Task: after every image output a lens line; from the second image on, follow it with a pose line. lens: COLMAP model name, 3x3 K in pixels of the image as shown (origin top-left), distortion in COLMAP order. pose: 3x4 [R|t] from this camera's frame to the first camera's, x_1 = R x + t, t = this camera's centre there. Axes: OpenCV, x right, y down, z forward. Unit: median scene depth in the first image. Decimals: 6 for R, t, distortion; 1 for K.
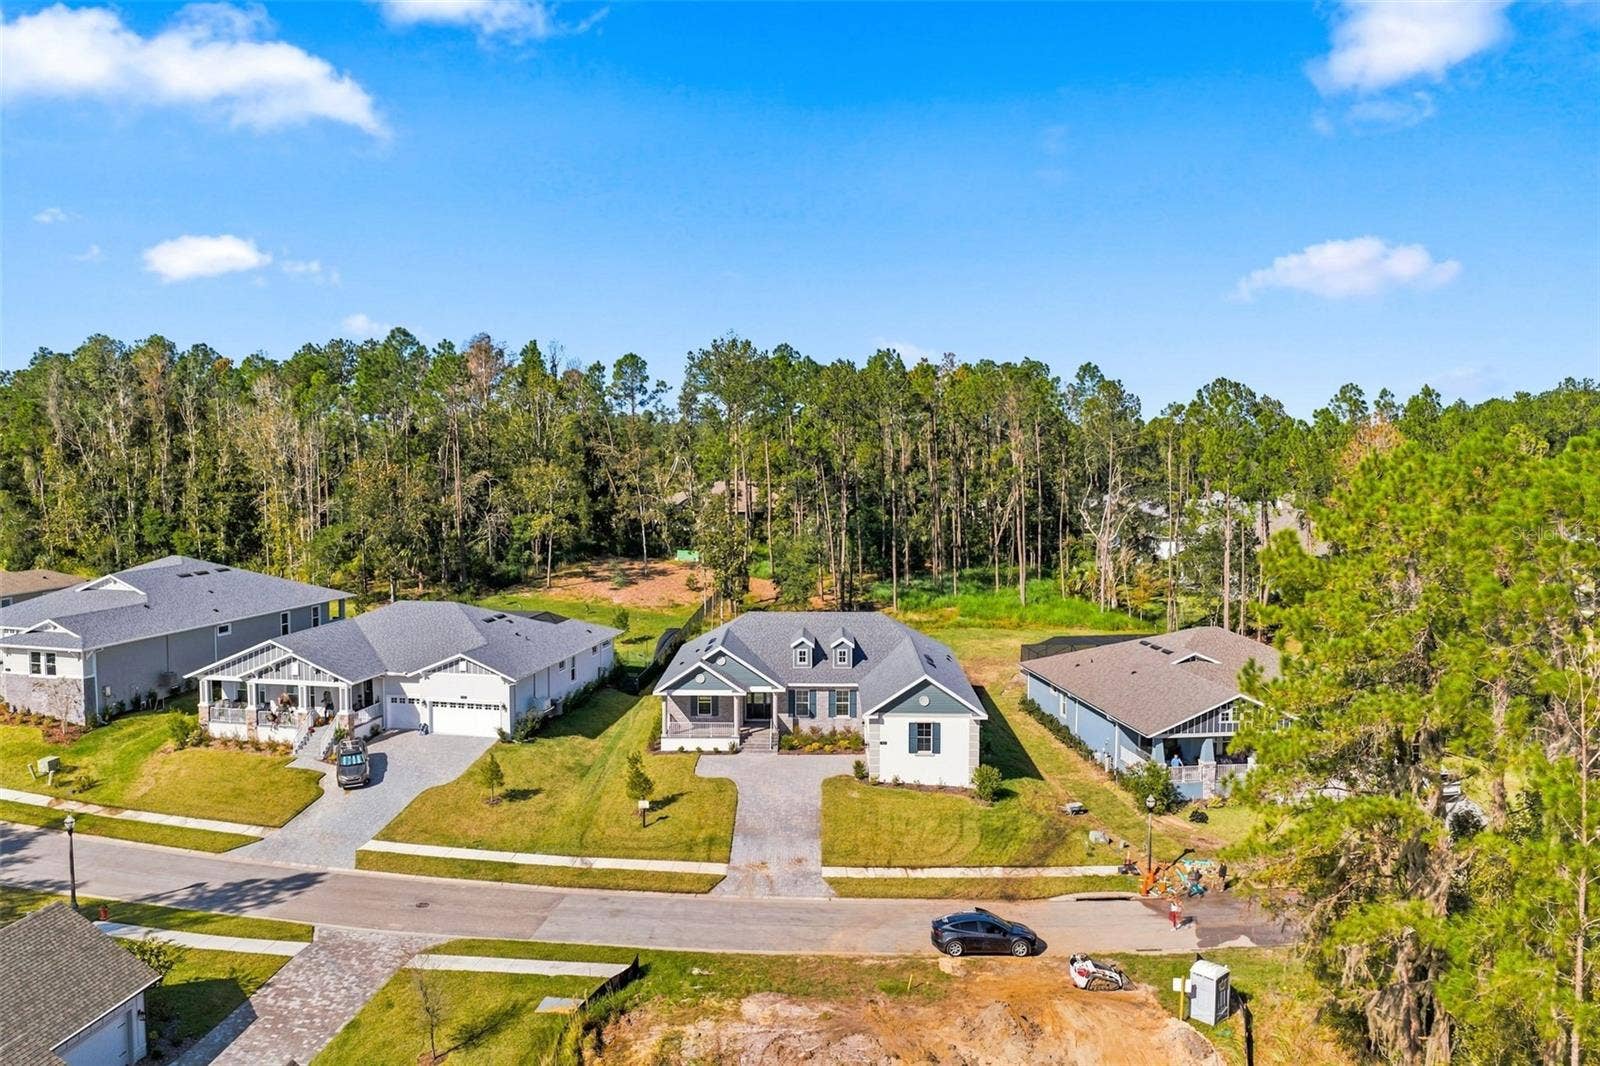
lens RADIAL K [[1329.6, 0, 799.1], [0, 1329.6, 531.6], [0, 0, 1]] dist [0.020806, -0.038174]
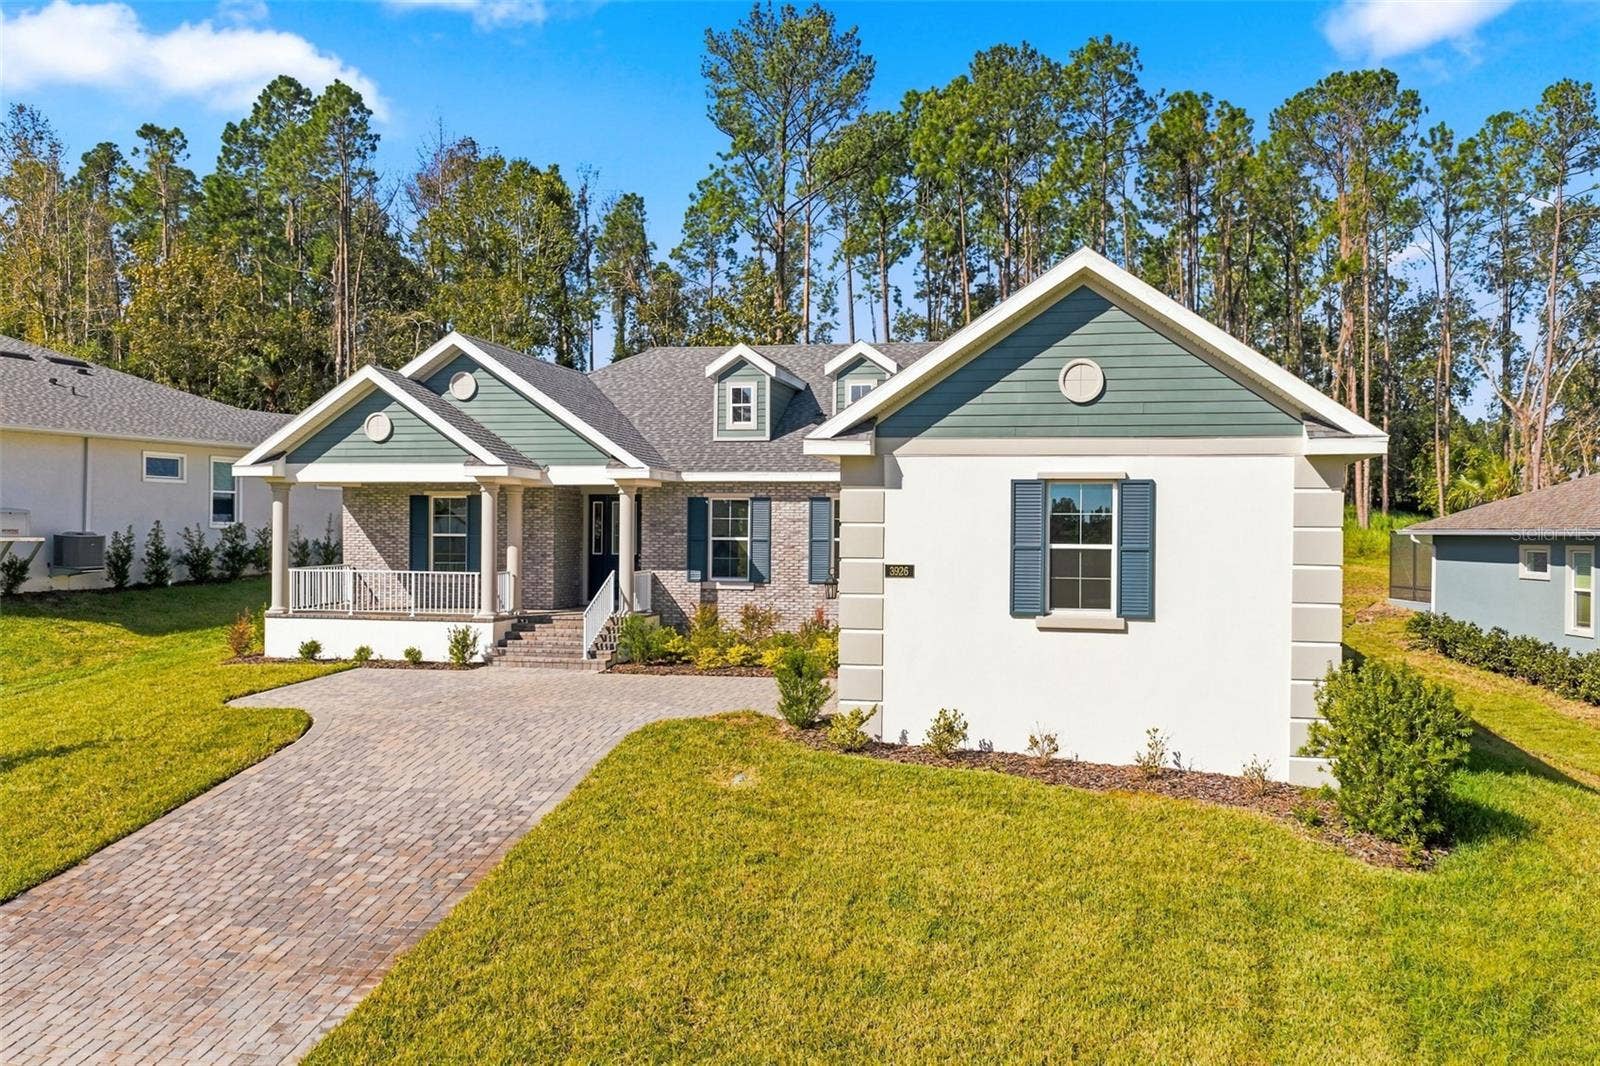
lens RADIAL K [[1329.6, 0, 798.3], [0, 1329.6, 533.4], [0, 0, 1]] dist [0.020806, -0.038174]
pose [[0.981198, 0.007474, -0.192860, 0.086300], [-0.023253, 0.996549, -0.079685, 0.163118], [0.191599, 0.082672, 0.977985, 0.734676]]
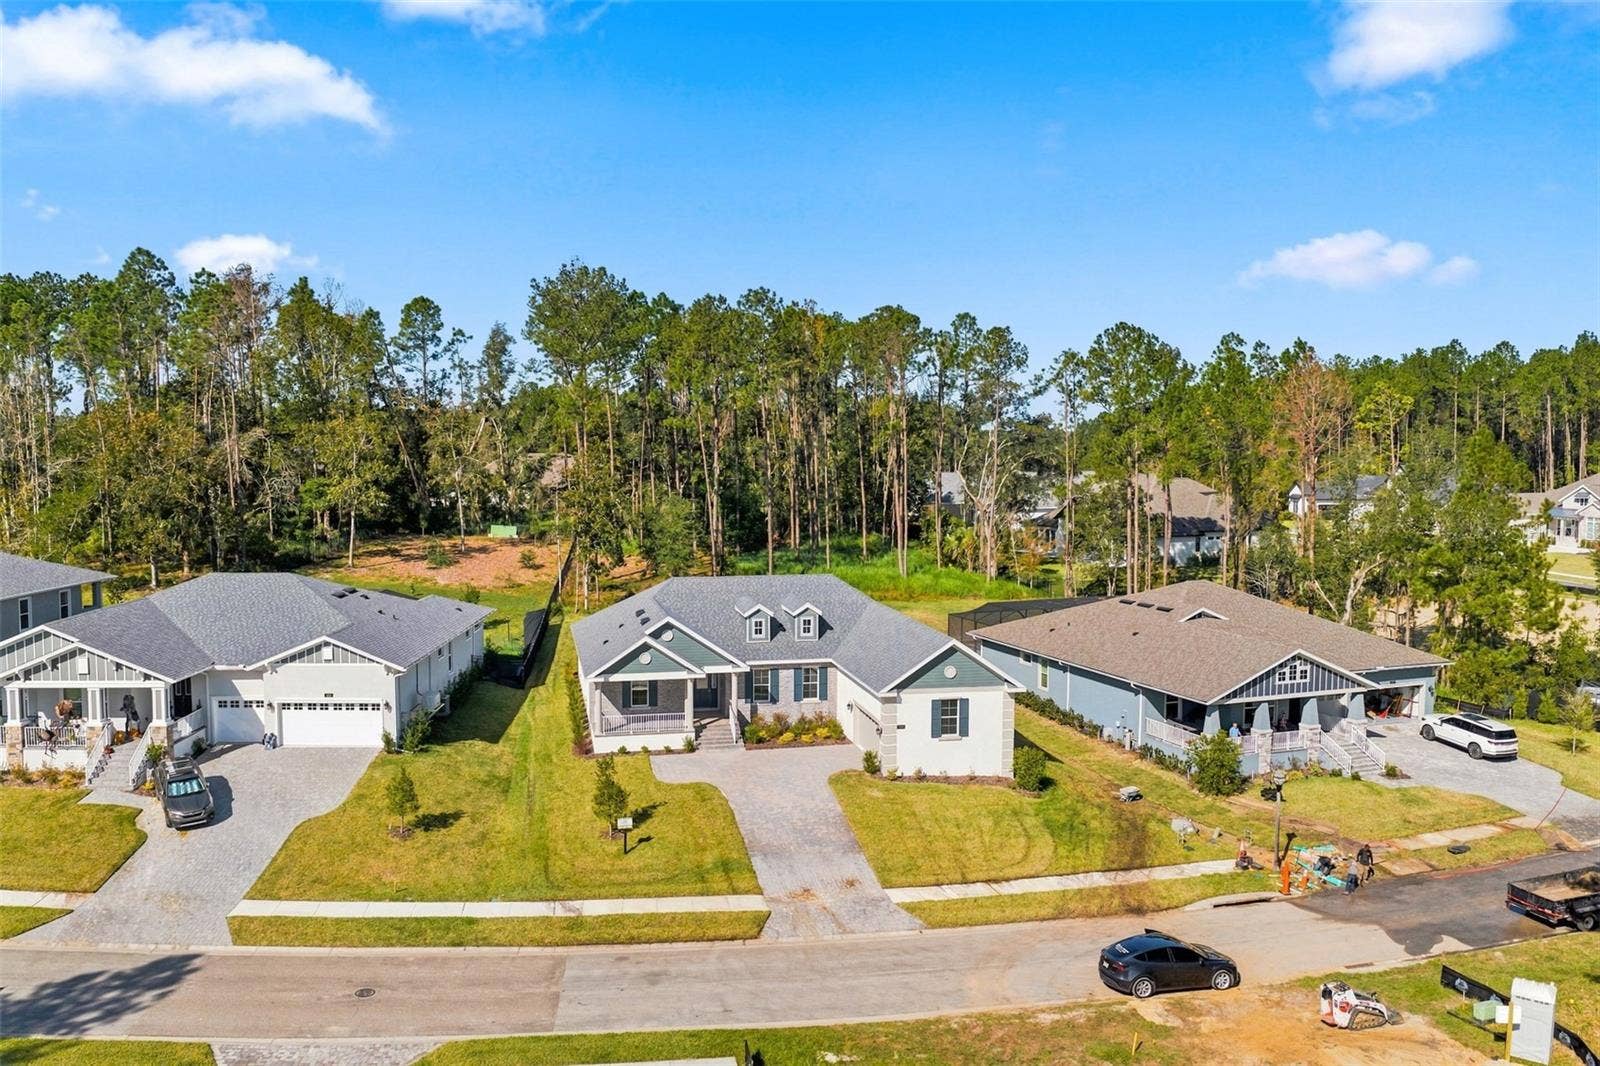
lens RADIAL K [[1329.6, 0, 799.3], [0, 1329.6, 536.9], [0, 0, 1]] dist [0.020806, -0.038174]
pose [[0.974113, -0.017517, 0.225382, -0.165935], [0.016987, 0.999847, 0.004288, 0.038400], [-0.225422, -0.000348, 0.974261, 0.224131]]
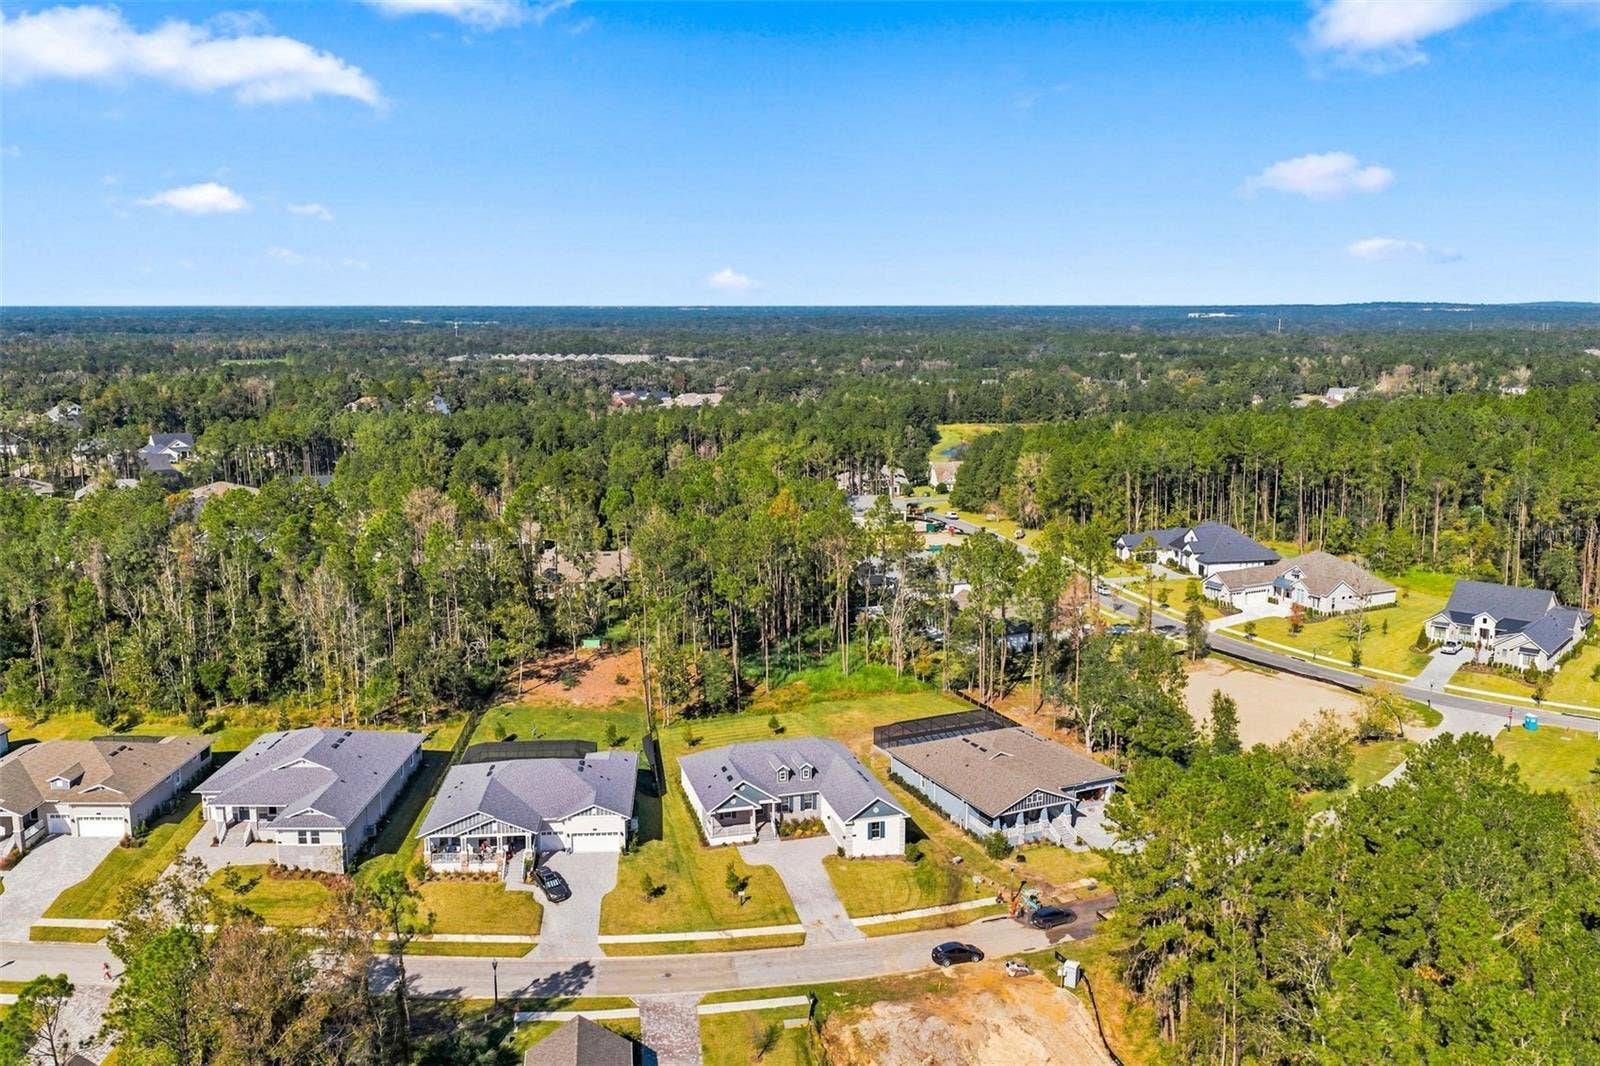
lens RADIAL K [[1329.6, 0, 799.3], [0, 1329.6, 526.5], [0, 0, 1]] dist [0.020806, -0.038174]
pose [[0.958798, -0.051401, 0.279401, -0.457578], [0.026627, 0.995426, 0.091753, -0.395202], [-0.282839, -0.080533, 0.955781, -0.608702]]
